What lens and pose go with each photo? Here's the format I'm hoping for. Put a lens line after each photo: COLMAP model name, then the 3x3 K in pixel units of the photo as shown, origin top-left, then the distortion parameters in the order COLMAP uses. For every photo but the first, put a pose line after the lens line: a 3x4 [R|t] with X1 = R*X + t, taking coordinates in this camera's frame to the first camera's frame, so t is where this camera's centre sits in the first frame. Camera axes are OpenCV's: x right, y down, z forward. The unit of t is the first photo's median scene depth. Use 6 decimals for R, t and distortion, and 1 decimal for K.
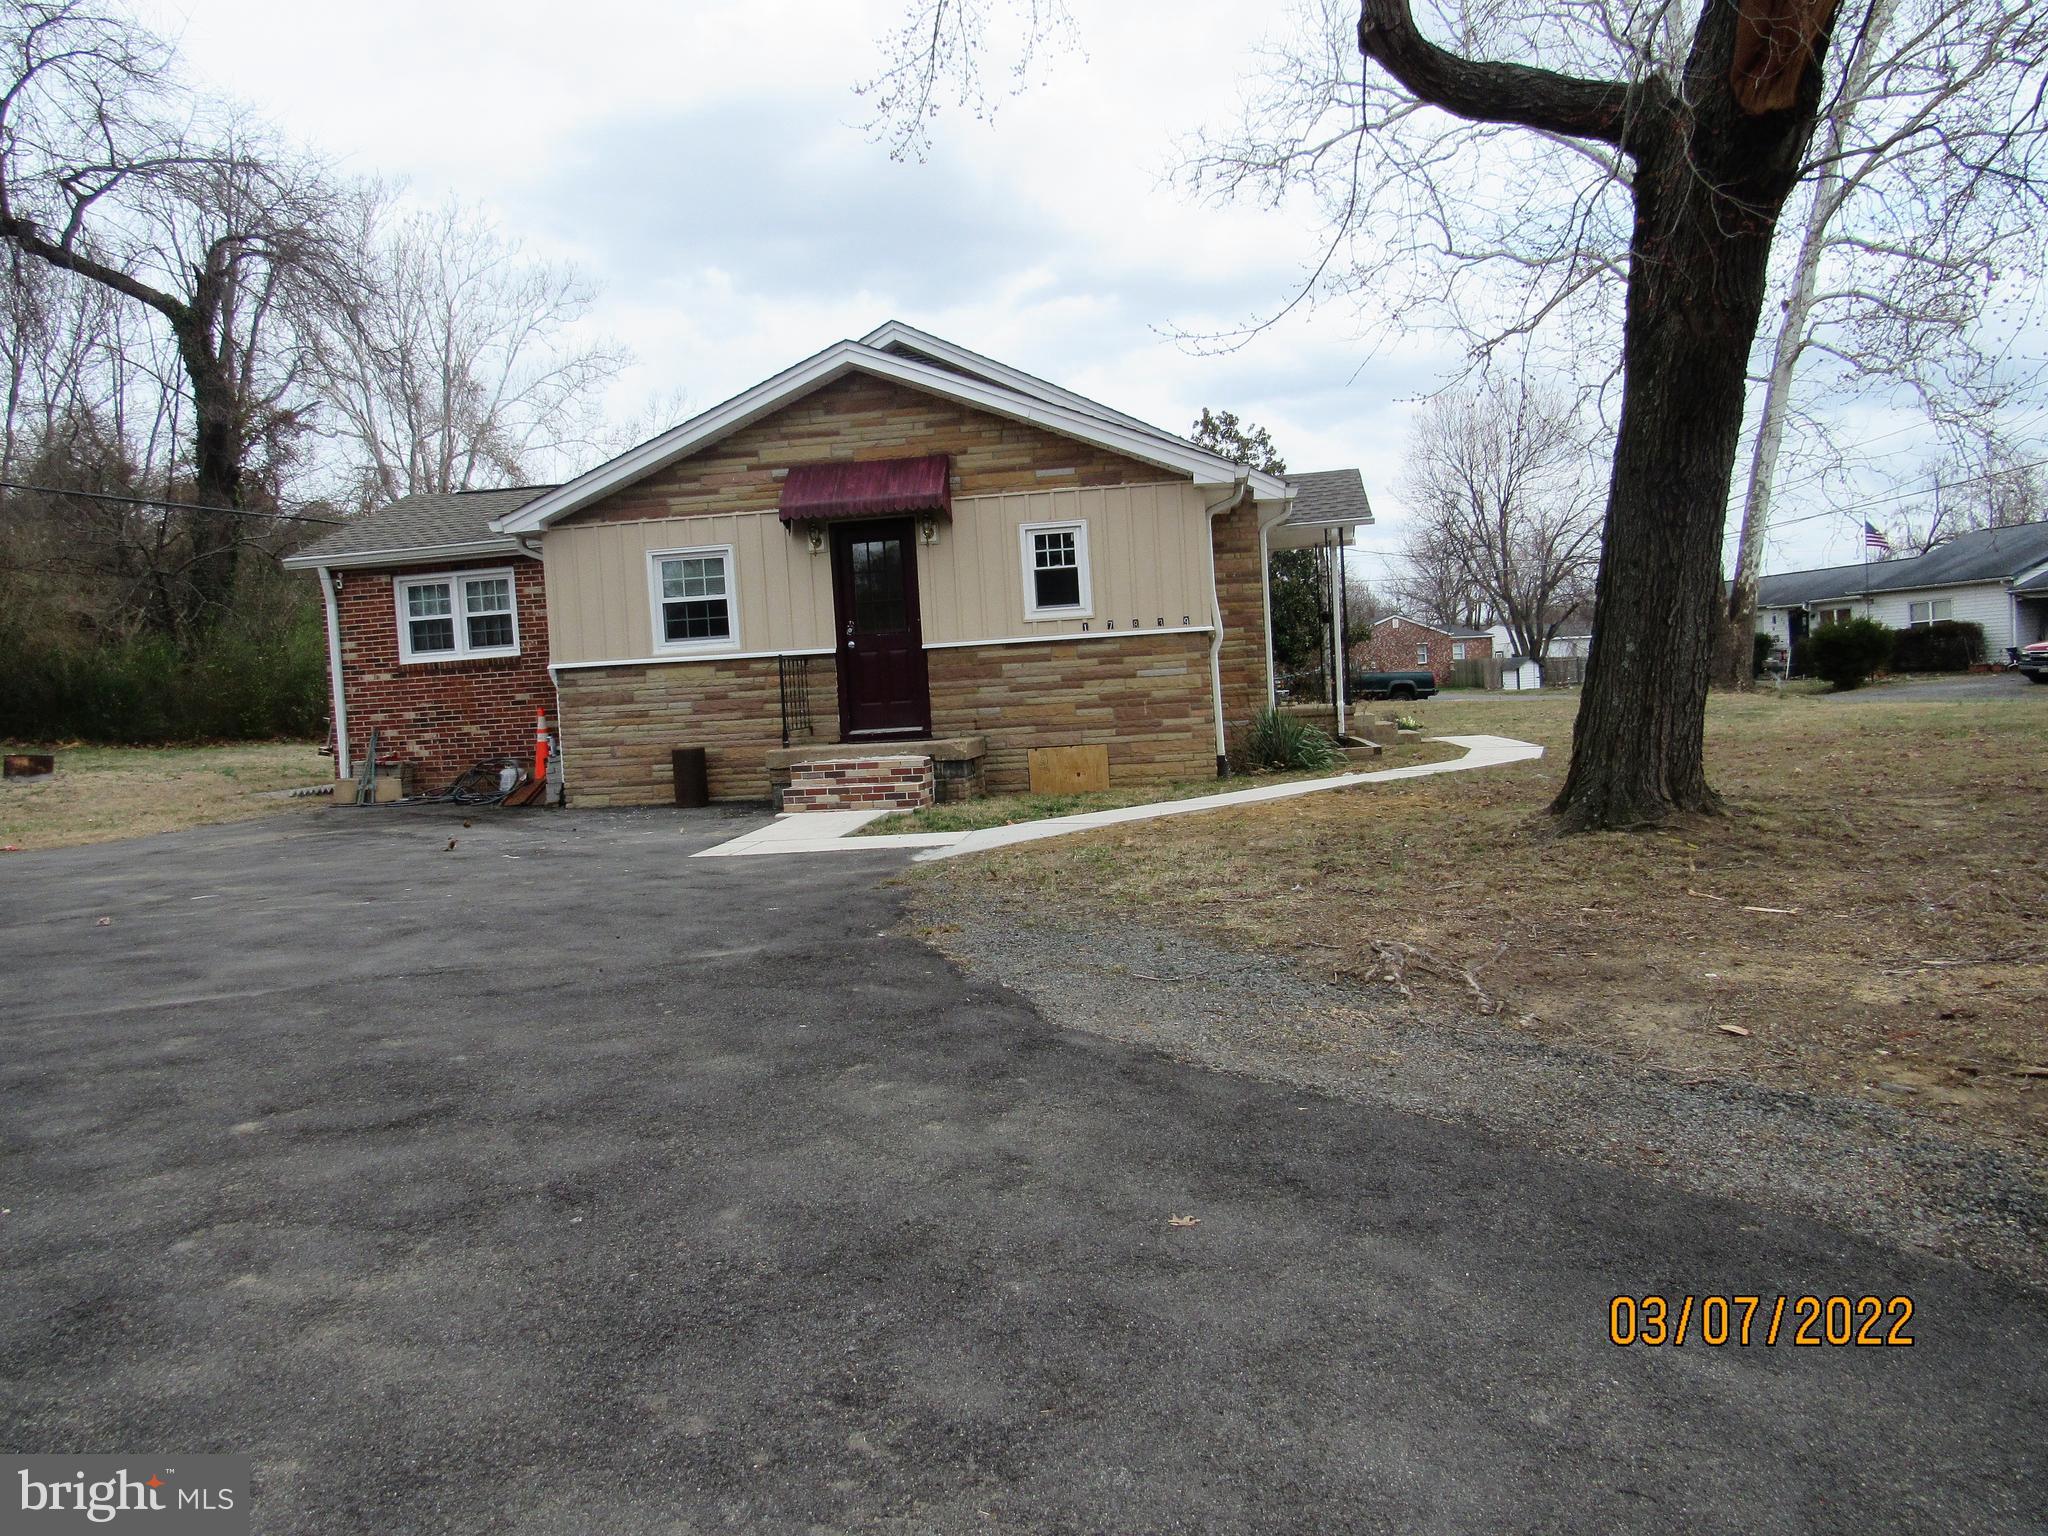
lens RADIAL K [[1471.0, 0, 1024.0], [0, 1471.0, 768.0], [0, 0, 1]] dist [-0.019848, -0.008015]
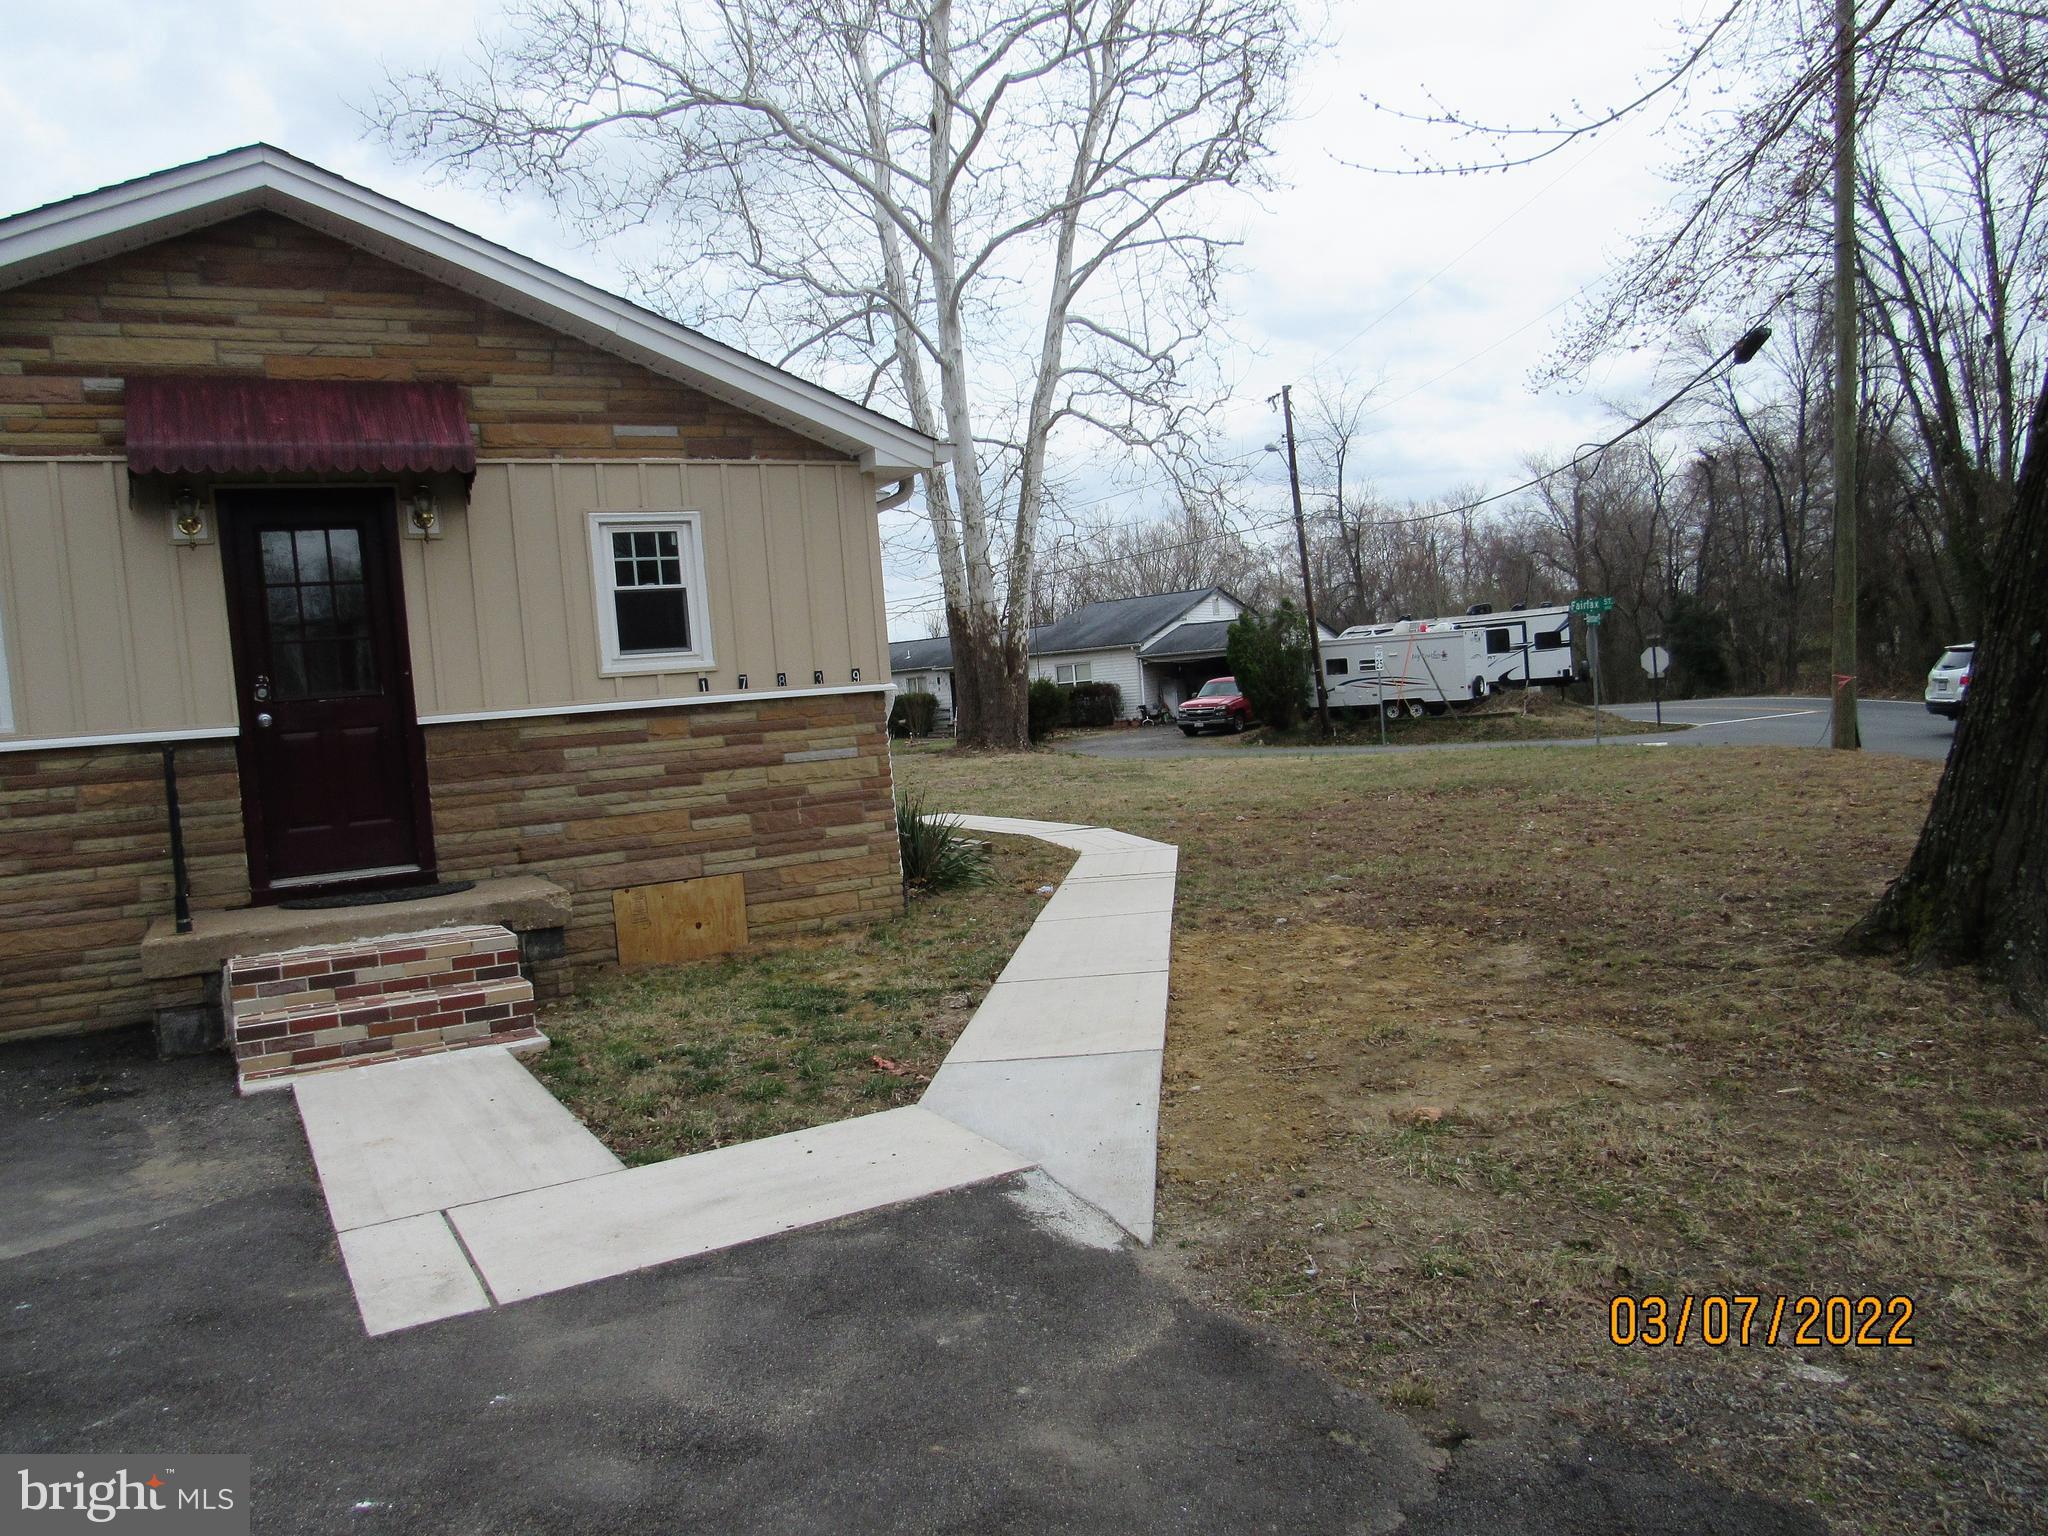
lens RADIAL K [[1471.0, 0, 1024.0], [0, 1471.0, 768.0], [0, 0, 1]] dist [-0.019848, -0.008015]
pose [[0.819023, -0.034068, 0.572749, -0.200710], [0.058759, 0.997968, -0.024663, -0.038132], [-0.570745, 0.053854, 0.819360, 0.419563]]
